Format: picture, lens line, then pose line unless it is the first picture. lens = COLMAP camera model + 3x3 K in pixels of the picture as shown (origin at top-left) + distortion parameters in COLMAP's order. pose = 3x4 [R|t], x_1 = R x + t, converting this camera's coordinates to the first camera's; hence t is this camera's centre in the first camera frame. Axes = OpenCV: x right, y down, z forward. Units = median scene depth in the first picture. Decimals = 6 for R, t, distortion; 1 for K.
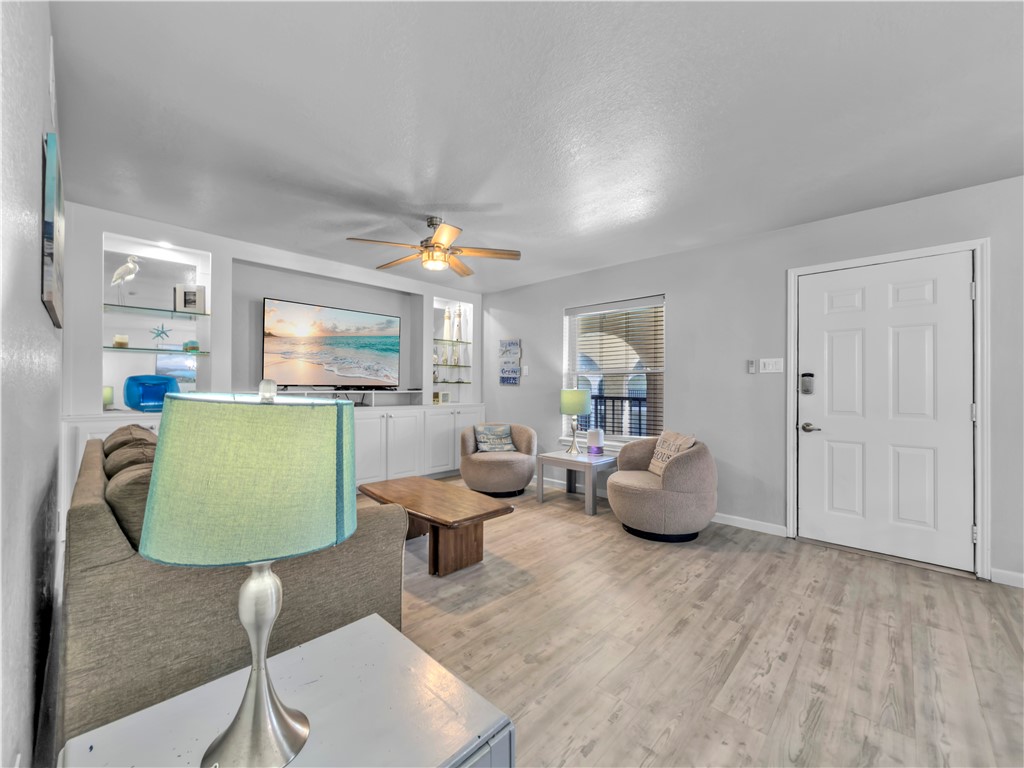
lens RADIAL K [[421.8, 0, 531.4], [0, 421.8, 388.7], [0, 0, 1]] dist [-0.001633, 0.001333]
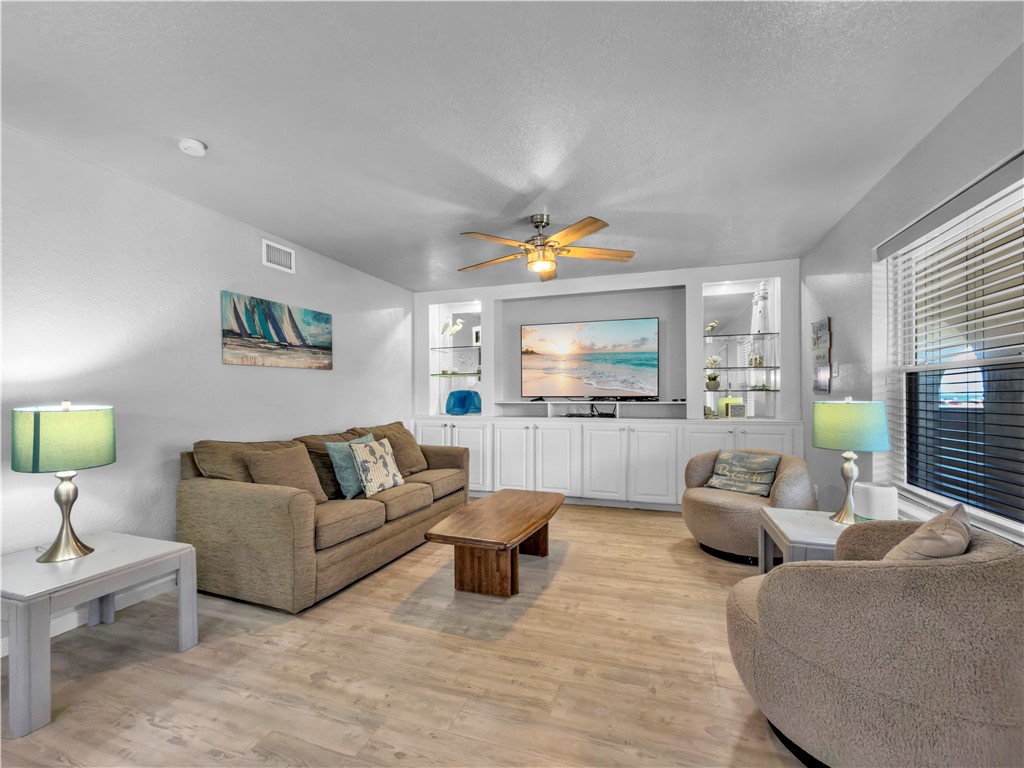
lens RADIAL K [[422.0, 0, 491.3], [0, 422.0, 401.3], [0, 0, 1]] dist [-0.001996, -0.000339]
pose [[0.388716, 0.006037, -0.921338, 0.446707], [0.003029, 0.999965, 0.007830, -0.004816], [0.921353, -0.005835, 0.388684, 0.416594]]
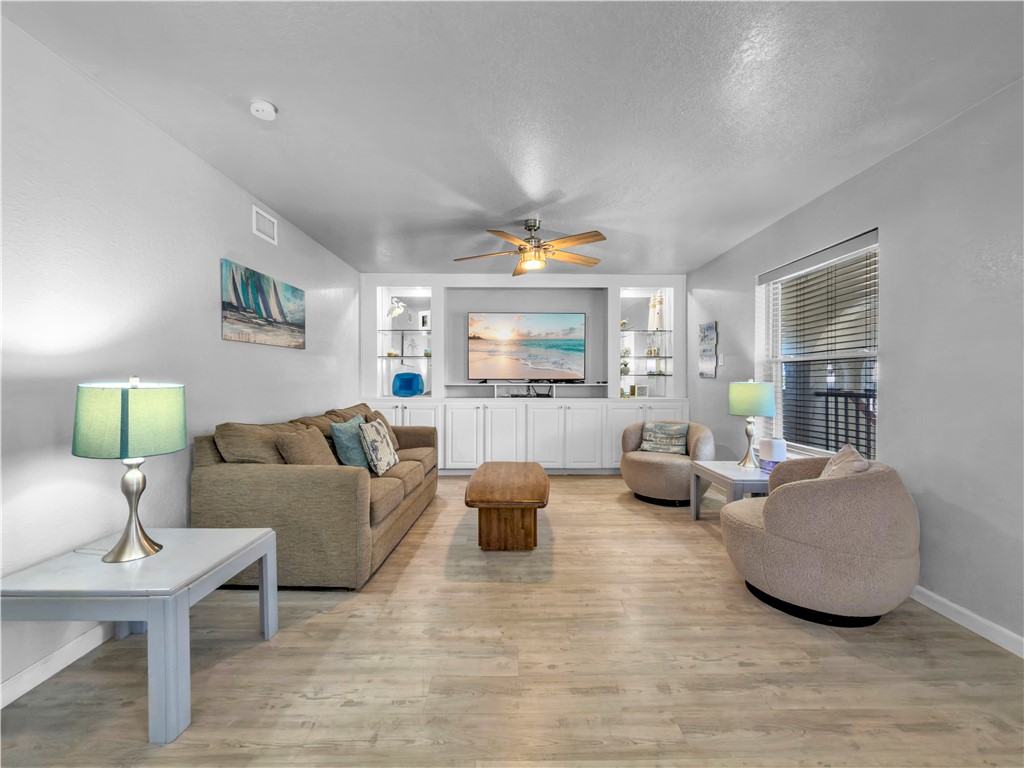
lens RADIAL K [[422.0, 0, 498.1], [0, 422.0, 385.2], [0, 0, 1]] dist [-0.001996, -0.000339]
pose [[0.677549, 0.004379, -0.735465, 0.380351], [0.000547, 0.999979, 0.006458, 0.001896], [0.735478, -0.004778, 0.677532, 0.168213]]
